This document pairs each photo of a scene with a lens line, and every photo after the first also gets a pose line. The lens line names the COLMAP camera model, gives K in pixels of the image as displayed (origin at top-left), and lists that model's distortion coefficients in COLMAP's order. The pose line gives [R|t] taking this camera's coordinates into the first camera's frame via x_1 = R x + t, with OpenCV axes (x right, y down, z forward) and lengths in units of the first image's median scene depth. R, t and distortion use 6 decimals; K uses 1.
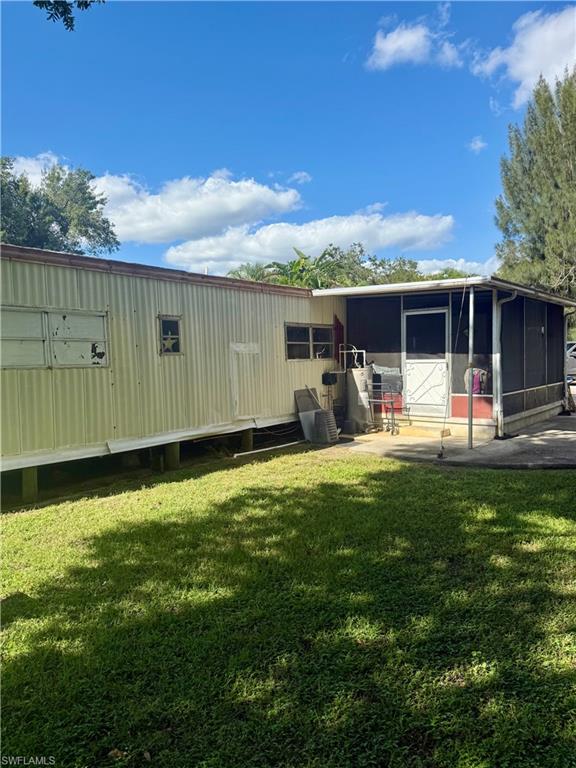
lens RADIAL K [[531.8, 0, 288.8], [0, 531.8, 383.8], [0, 0, 1]] dist [-0.003684, -0.003529]
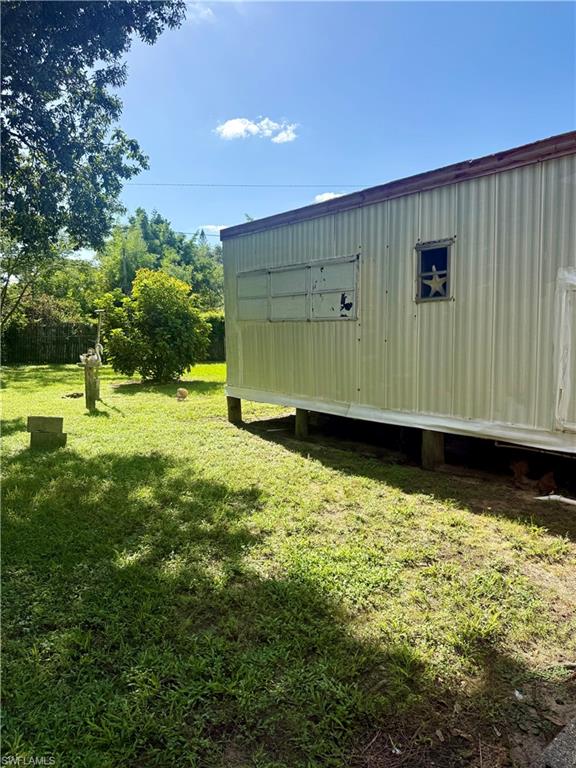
lens RADIAL K [[531.8, 0, 288.8], [0, 531.8, 386.2], [0, 0, 1]] dist [-0.003684, -0.003529]
pose [[-0.205070, 0.108484, -0.972716, 0.503798], [-0.040650, 0.992037, 0.119208, -0.021875], [0.977903, 0.063987, -0.199028, 1.013551]]
